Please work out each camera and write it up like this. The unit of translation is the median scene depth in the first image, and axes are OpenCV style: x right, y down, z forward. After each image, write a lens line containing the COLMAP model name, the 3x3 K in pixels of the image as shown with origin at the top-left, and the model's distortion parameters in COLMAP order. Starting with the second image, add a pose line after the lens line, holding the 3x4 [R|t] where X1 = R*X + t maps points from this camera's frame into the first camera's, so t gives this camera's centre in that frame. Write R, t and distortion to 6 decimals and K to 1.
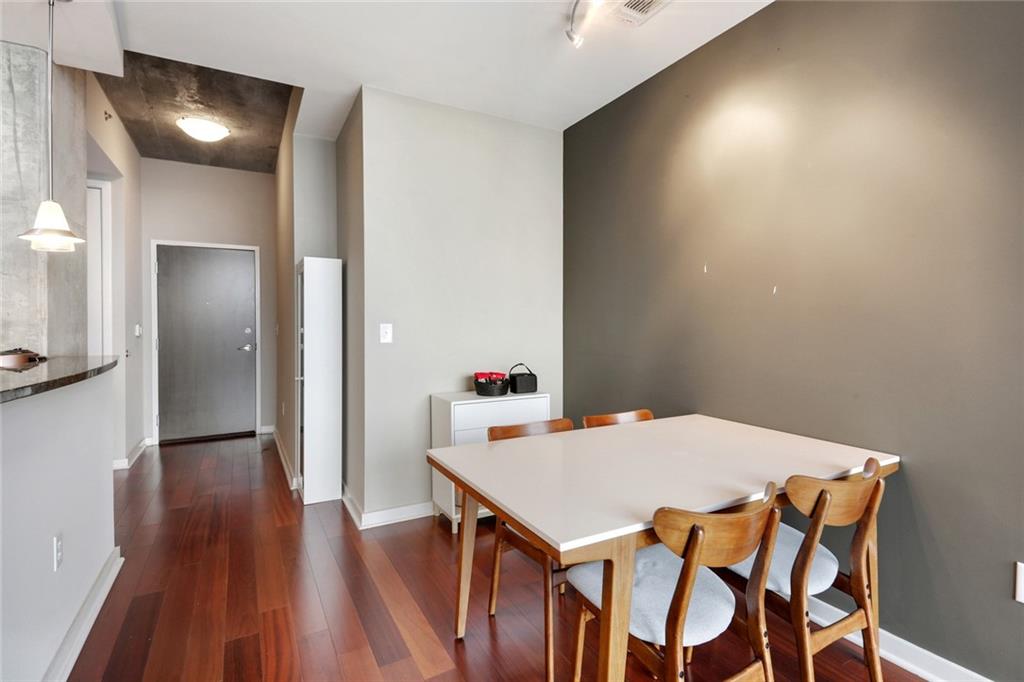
lens RADIAL K [[484.0, 0, 494.0], [0, 484.0, 332.3], [0, 0, 1]] dist [0.016273, -0.010475]
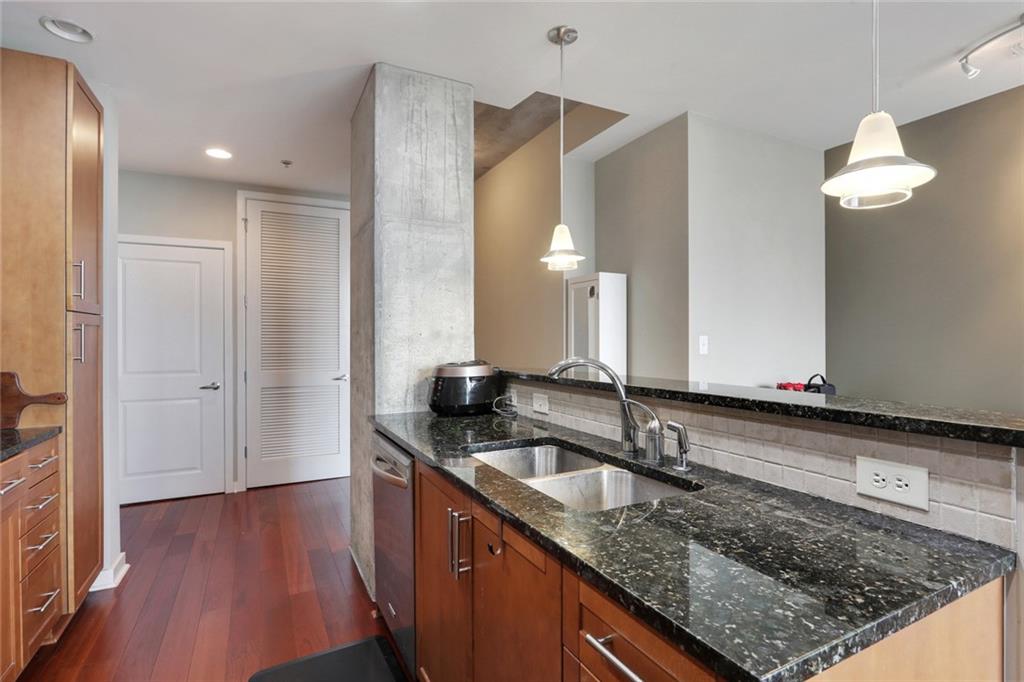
lens RADIAL K [[484.0, 0, 496.9], [0, 484.0, 344.3], [0, 0, 1]] dist [0.016273, -0.010475]
pose [[0.999567, -0.001348, -0.029392, -0.608389], [0.001216, 0.999989, -0.004481, 0.003280], [0.029398, 0.004444, 0.999558, -0.062033]]
